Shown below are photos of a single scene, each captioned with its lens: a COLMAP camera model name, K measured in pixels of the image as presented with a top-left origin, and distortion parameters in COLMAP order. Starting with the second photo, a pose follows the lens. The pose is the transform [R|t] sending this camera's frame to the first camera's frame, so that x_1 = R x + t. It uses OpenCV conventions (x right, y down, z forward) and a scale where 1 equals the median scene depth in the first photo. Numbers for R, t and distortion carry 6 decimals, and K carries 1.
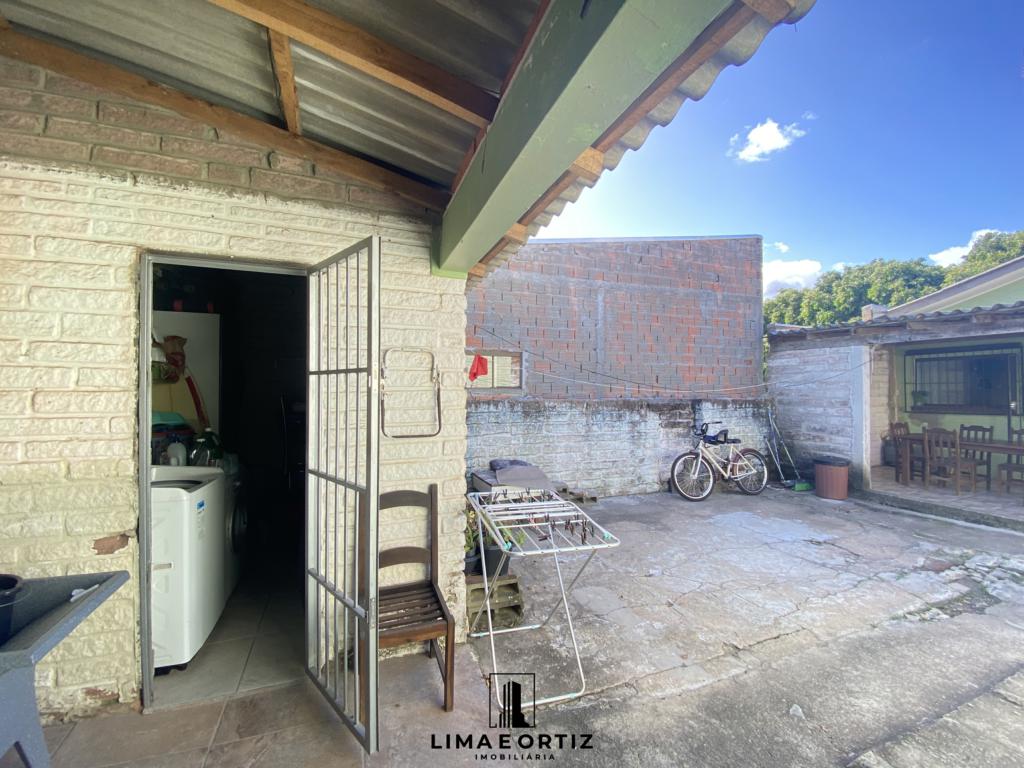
lens RADIAL K [[414.8, 0, 512.0], [0, 414.8, 384.0], [0, 0, 1]] dist [0.020703, -0.023978]
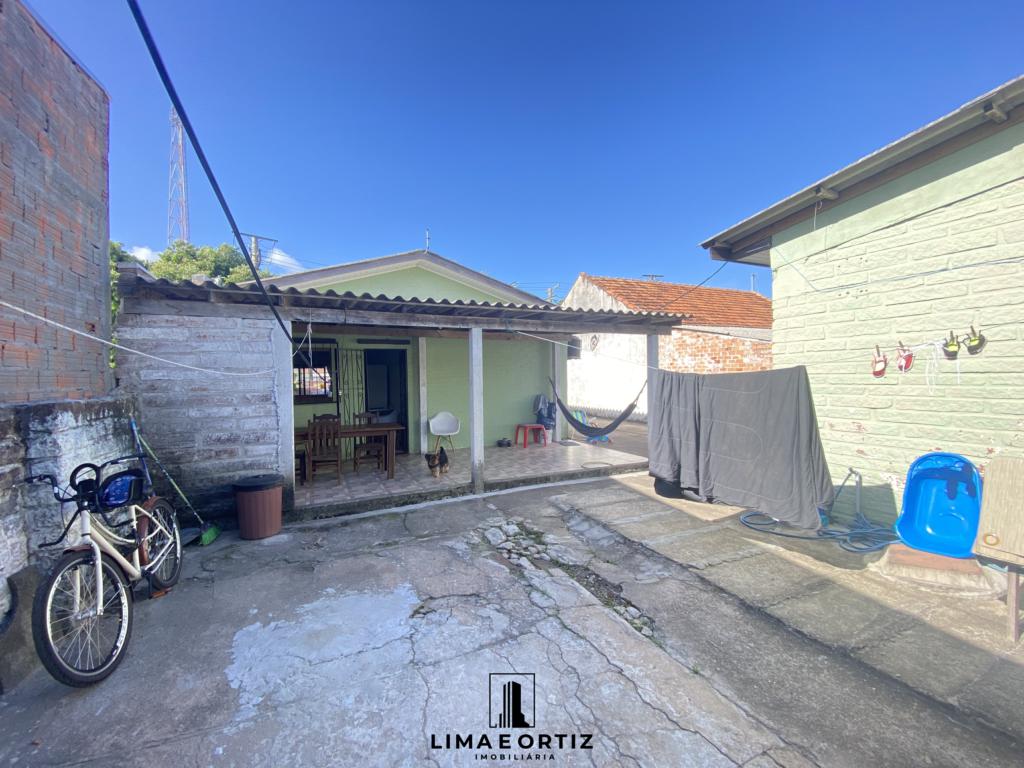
lens RADIAL K [[414.8, 0, 512.0], [0, 414.8, 384.0], [0, 0, 1]] dist [0.020703, -0.023978]
pose [[-0.052042, -0.013457, 0.998554, 0.052866], [0.006938, 0.999880, 0.013836, 0.014480], [-0.998621, 0.007648, -0.051942, 0.595022]]
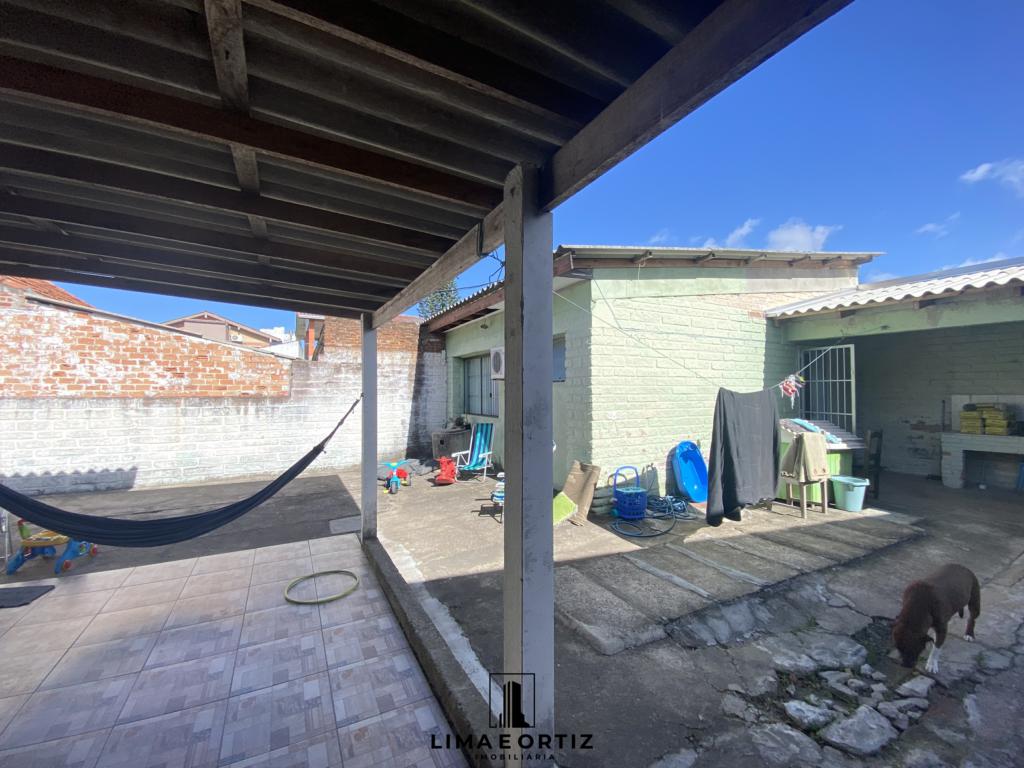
lens RADIAL K [[412.8, 0, 512.0], [0, 412.8, 384.0], [0, 0, 1]] dist [-0.001107, -0.000430]
pose [[-0.994856, 0.004114, -0.101220, 0.958192], [0.006732, 0.999651, -0.025530, 0.010253], [0.101079, -0.026080, -0.994536, 0.857480]]
